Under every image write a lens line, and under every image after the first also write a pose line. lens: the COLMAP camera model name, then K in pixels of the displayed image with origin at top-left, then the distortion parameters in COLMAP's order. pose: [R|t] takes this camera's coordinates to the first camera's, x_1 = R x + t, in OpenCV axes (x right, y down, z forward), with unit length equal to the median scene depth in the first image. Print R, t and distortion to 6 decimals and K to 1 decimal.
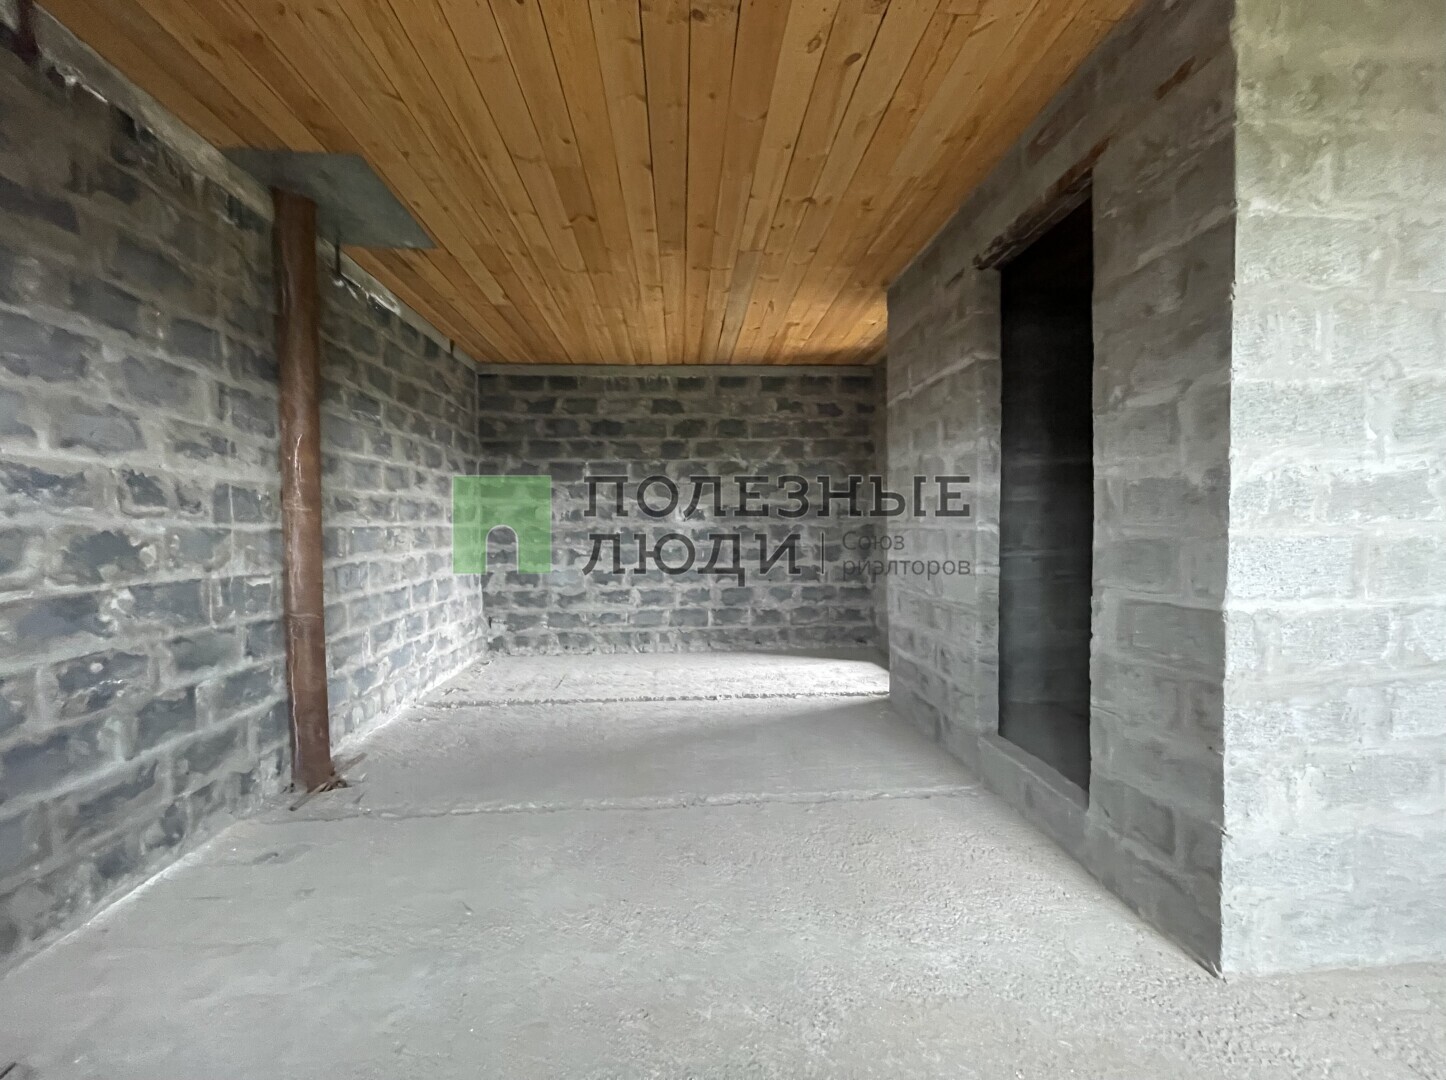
lens RADIAL K [[582.9, 0, 723.0], [0, 582.9, 540.0], [0, 0, 1]] dist [-0.009036, -0.000265]
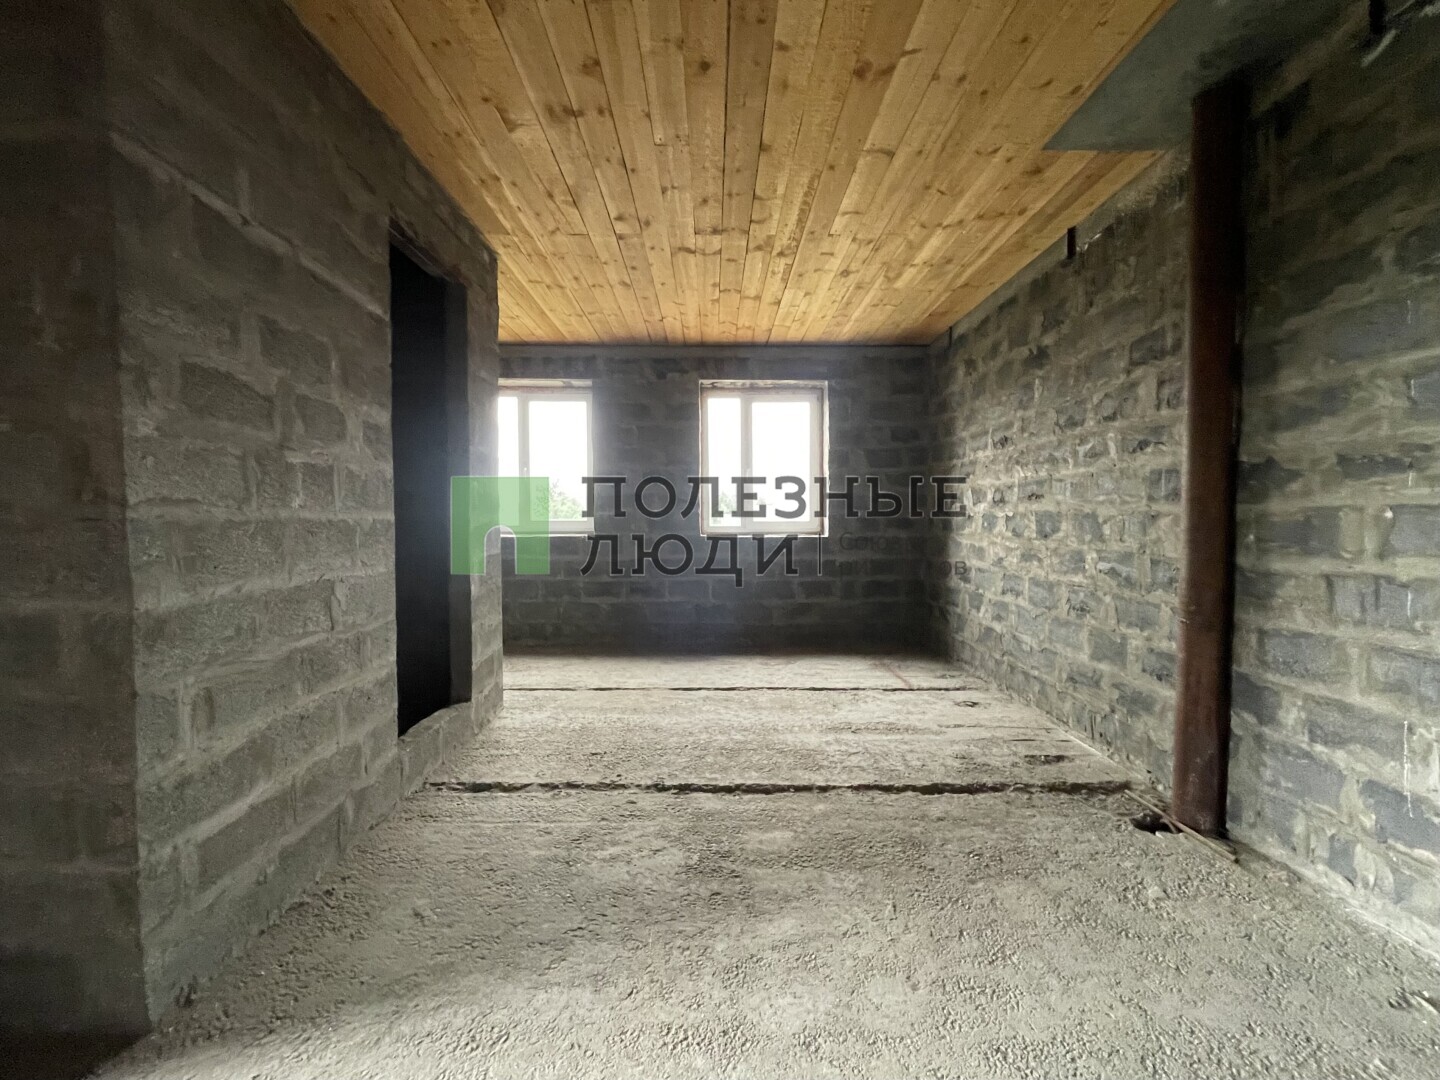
lens RADIAL K [[604.9, 0, 720.0], [0, 604.9, 540.0], [0, 0, 1]] dist [0.000075, -0.000024]
pose [[-0.998093, 0.008728, 0.061115, -0.063238], [0.012480, 0.998043, 0.061278, -0.023413], [-0.060461, 0.061924, -0.996248, 1.170903]]
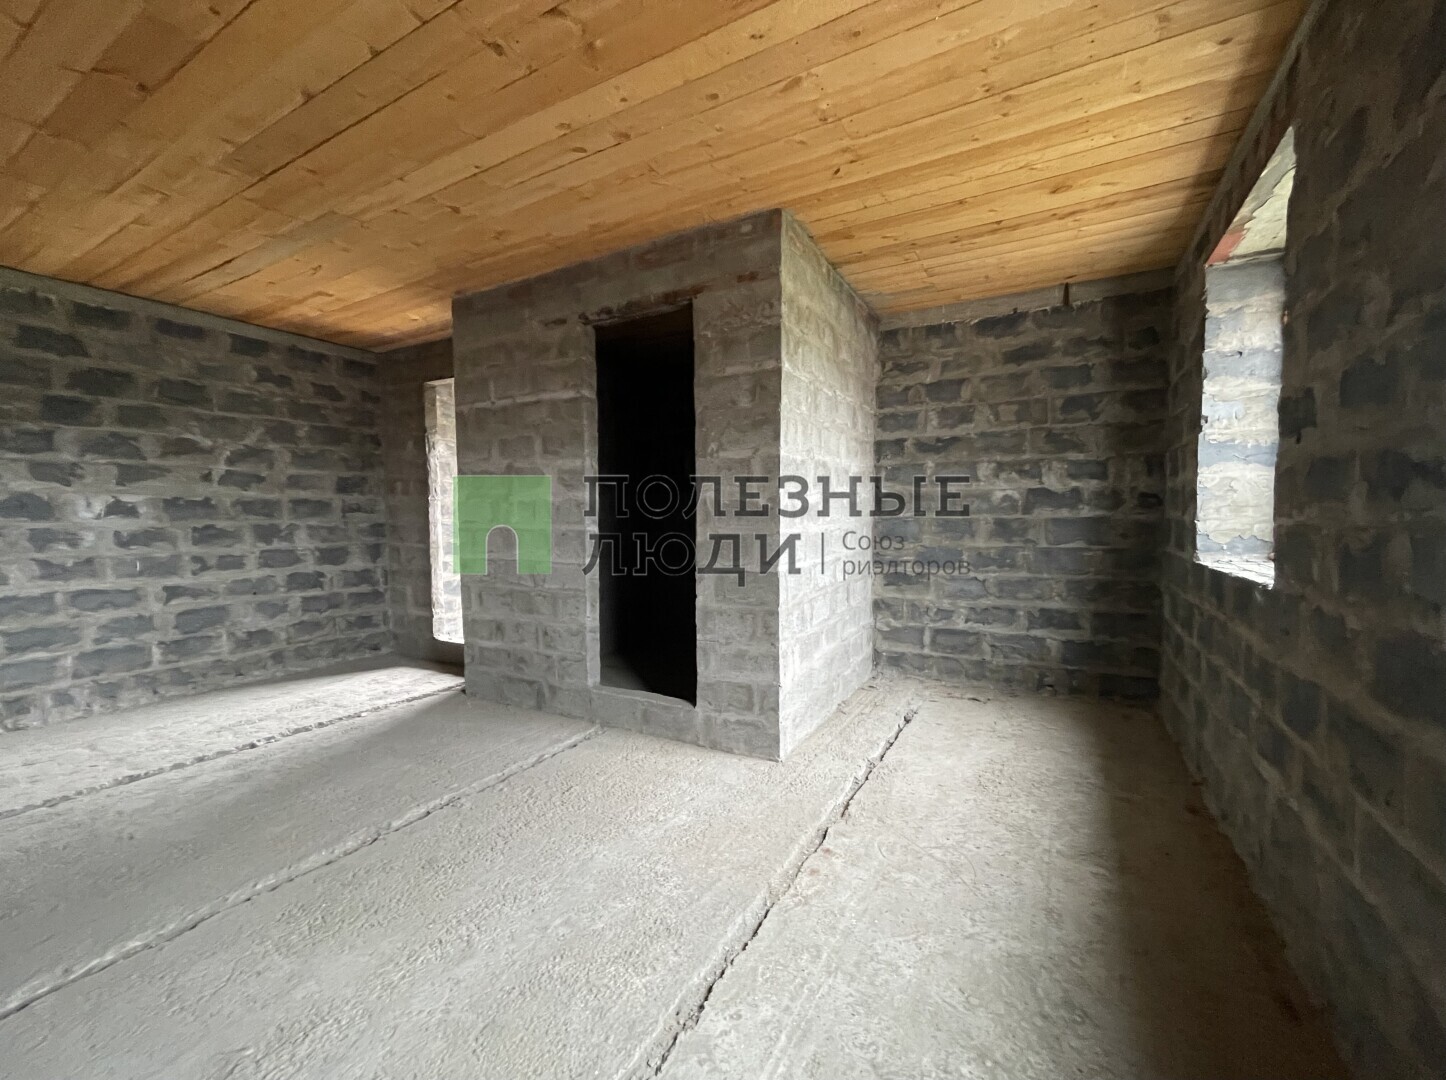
lens RADIAL K [[586.8, 0, 723.0], [0, 586.8, 540.0], [0, 0, 1]] dist [-0.000345, -0.000161]
pose [[0.546005, -0.027184, 0.837341, -0.298907], [0.020502, 0.999608, 0.019083, -0.007986], [-0.837531, 0.006748, 0.546348, 0.028608]]
